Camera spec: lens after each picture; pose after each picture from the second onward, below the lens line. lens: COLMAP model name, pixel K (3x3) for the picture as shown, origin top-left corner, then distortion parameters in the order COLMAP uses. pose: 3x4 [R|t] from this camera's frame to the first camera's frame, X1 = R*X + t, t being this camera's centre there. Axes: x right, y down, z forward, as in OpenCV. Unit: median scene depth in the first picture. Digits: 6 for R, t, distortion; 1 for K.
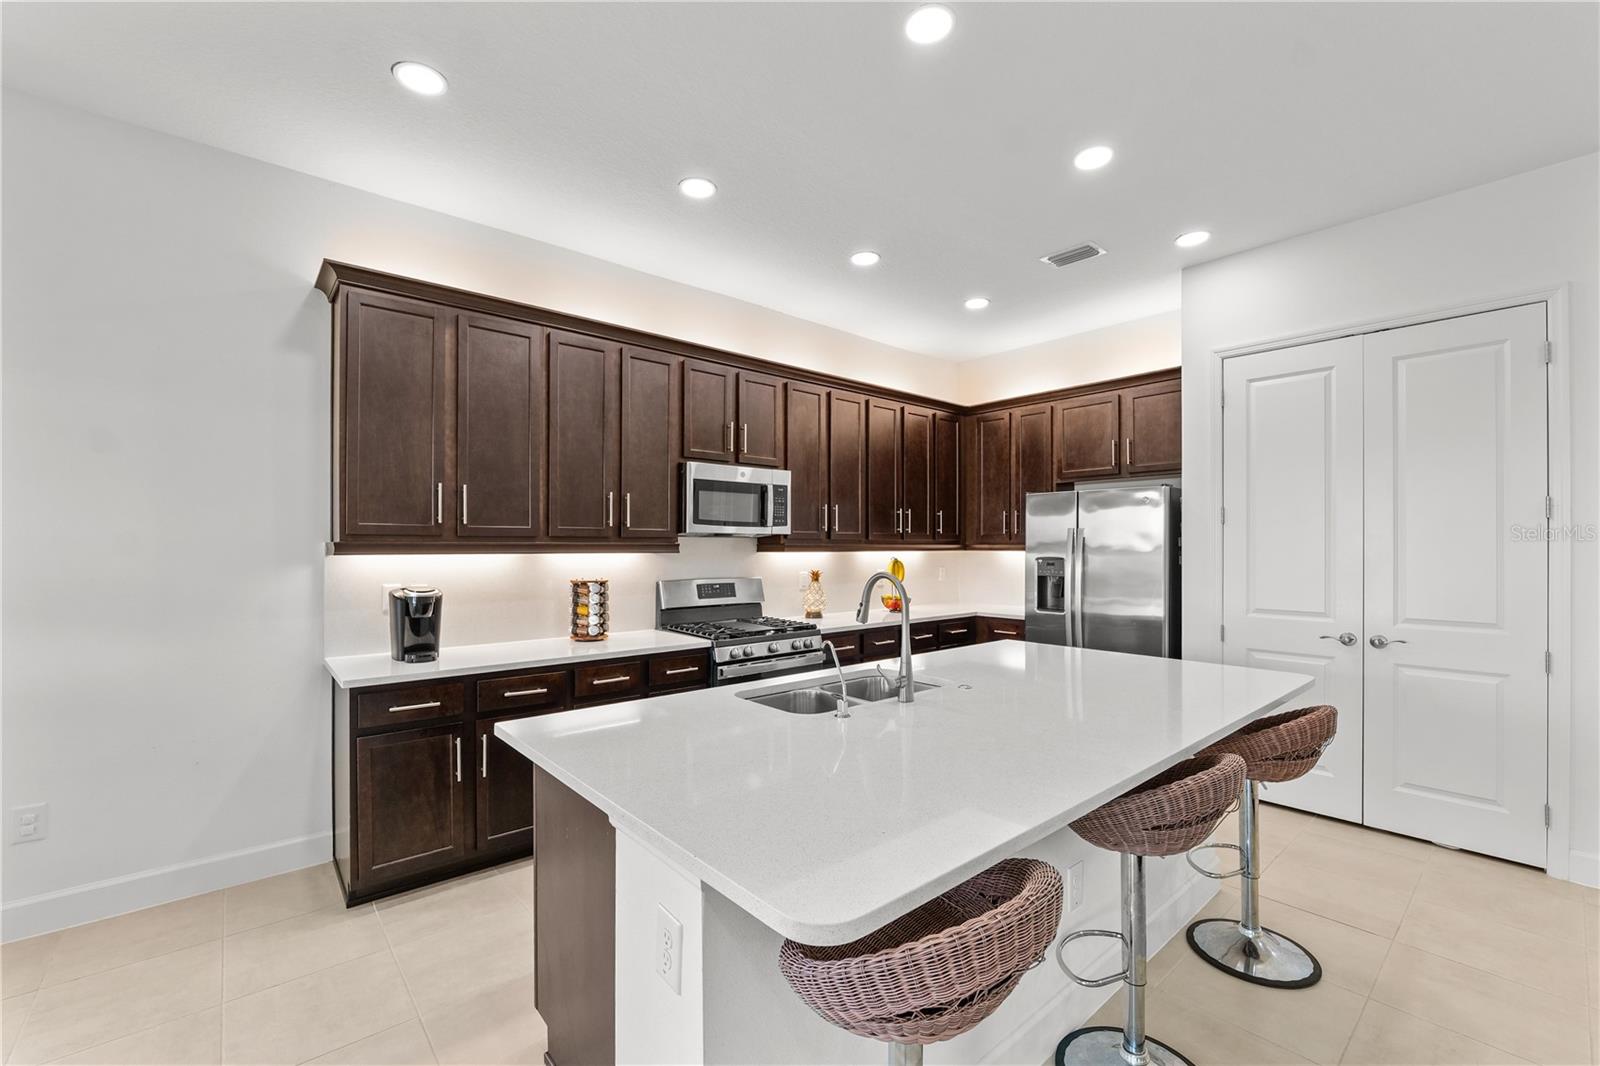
lens RADIAL K [[658.9, 0, 796.0], [0, 658.9, 537.9], [0, 0, 1]] dist [-0.002557, -0.000030]
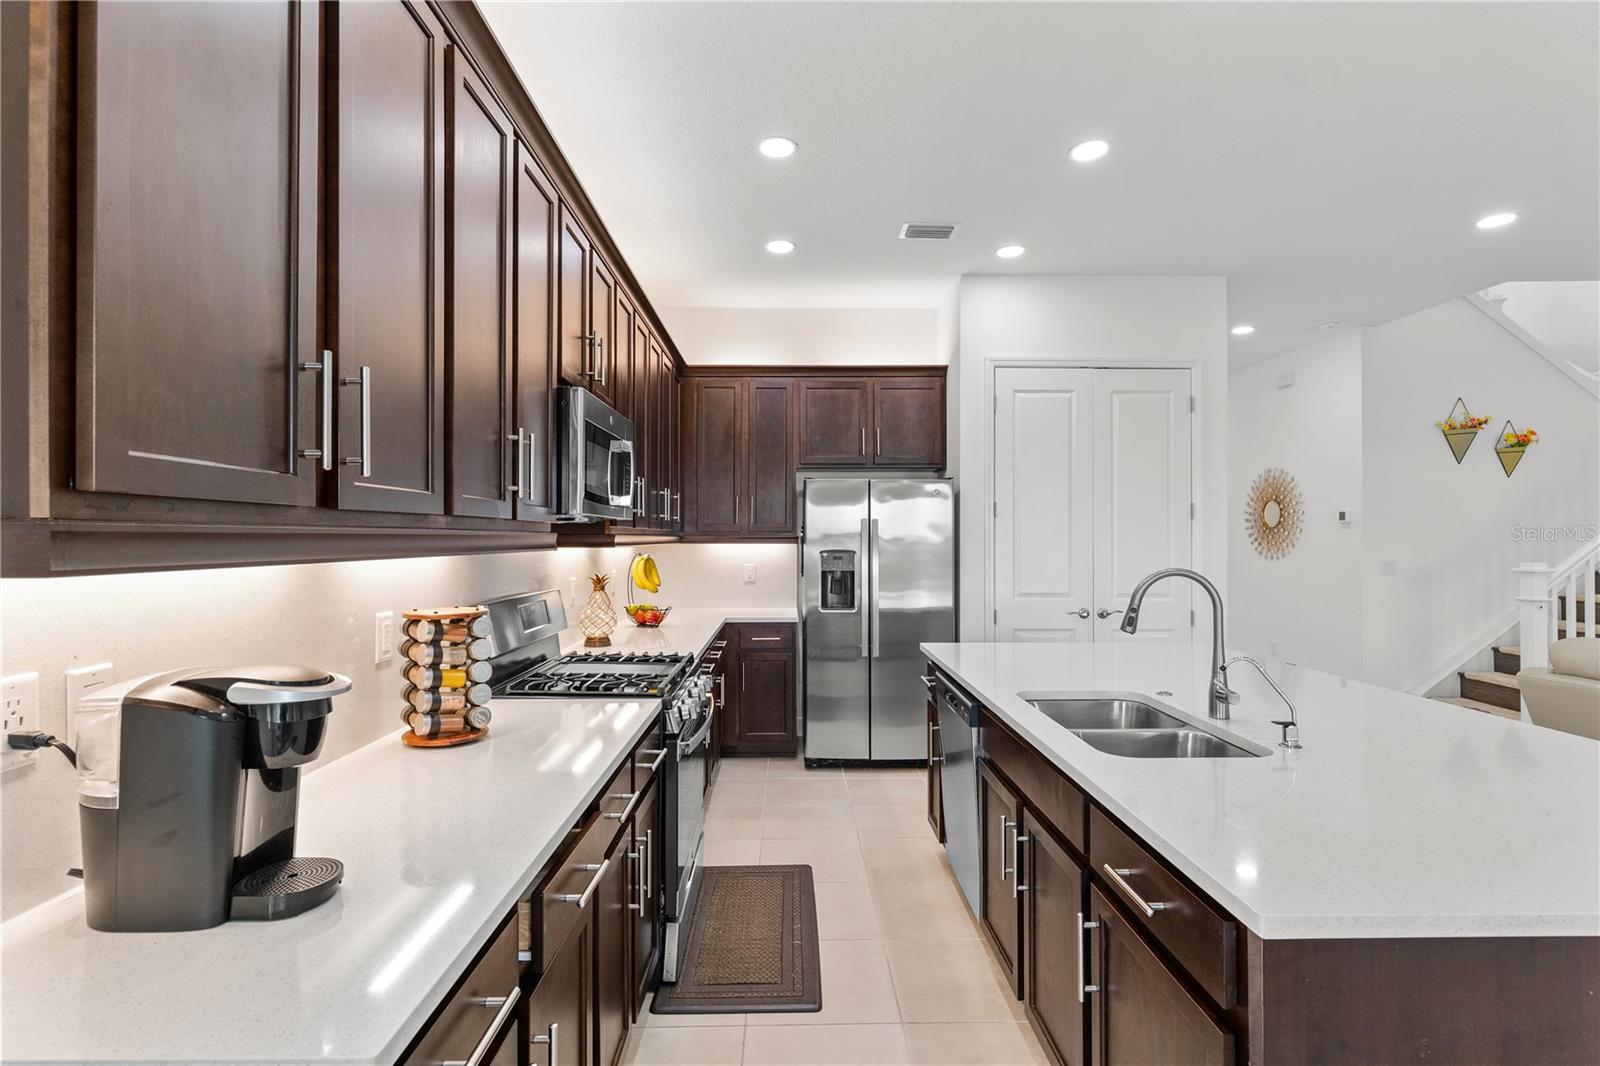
lens RADIAL K [[755.2, 0, 791.2], [0, 755.2, 535.4], [0, 0, 1]] dist [0.002434, 0.000204]
pose [[0.659338, 0.000384, 0.751846, -0.469641], [-0.009230, 0.999929, 0.007583, 0.001419], [-0.751790, -0.011939, 0.659295, 0.382385]]
